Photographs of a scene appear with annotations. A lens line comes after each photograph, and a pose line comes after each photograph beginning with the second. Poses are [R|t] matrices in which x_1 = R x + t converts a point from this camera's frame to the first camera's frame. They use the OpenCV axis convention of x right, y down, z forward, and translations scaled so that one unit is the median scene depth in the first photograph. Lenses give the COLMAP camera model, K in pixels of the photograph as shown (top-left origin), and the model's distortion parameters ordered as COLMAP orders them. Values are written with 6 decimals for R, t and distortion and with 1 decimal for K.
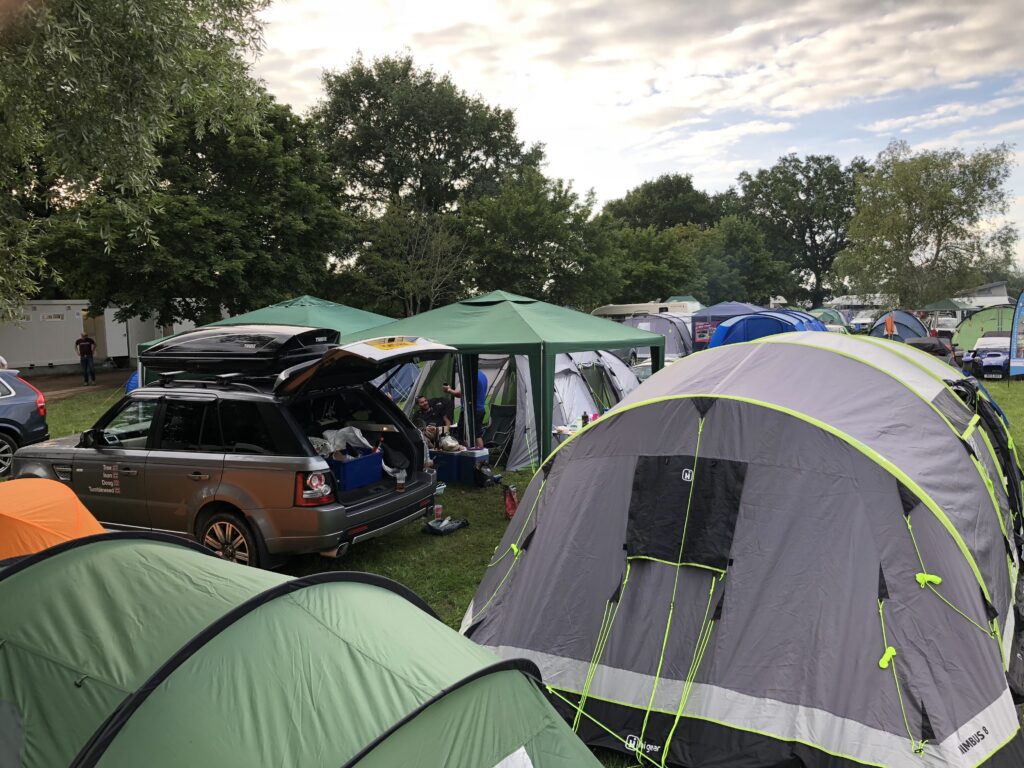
lens RADIAL K [[839.5, 0, 512.0], [0, 839.5, 384.0], [0, 0, 1]] dist [-0.002689, -0.002752]
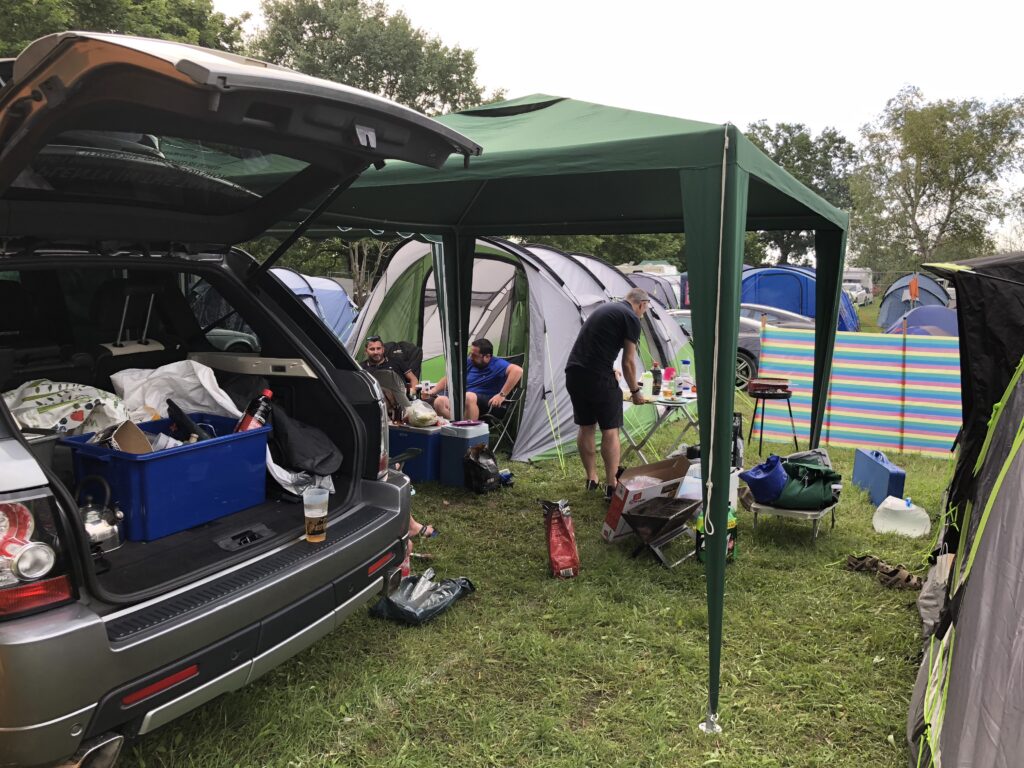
lens RADIAL K [[839.5, 0, 512.0], [0, 839.5, 384.0], [0, 0, 1]] dist [-0.002689, -0.002752]
pose [[0.997644, 0.020738, 0.065400, -0.045415], [-0.022662, 0.999328, 0.028814, 0.030610], [-0.064758, -0.030228, 0.997443, 0.395301]]
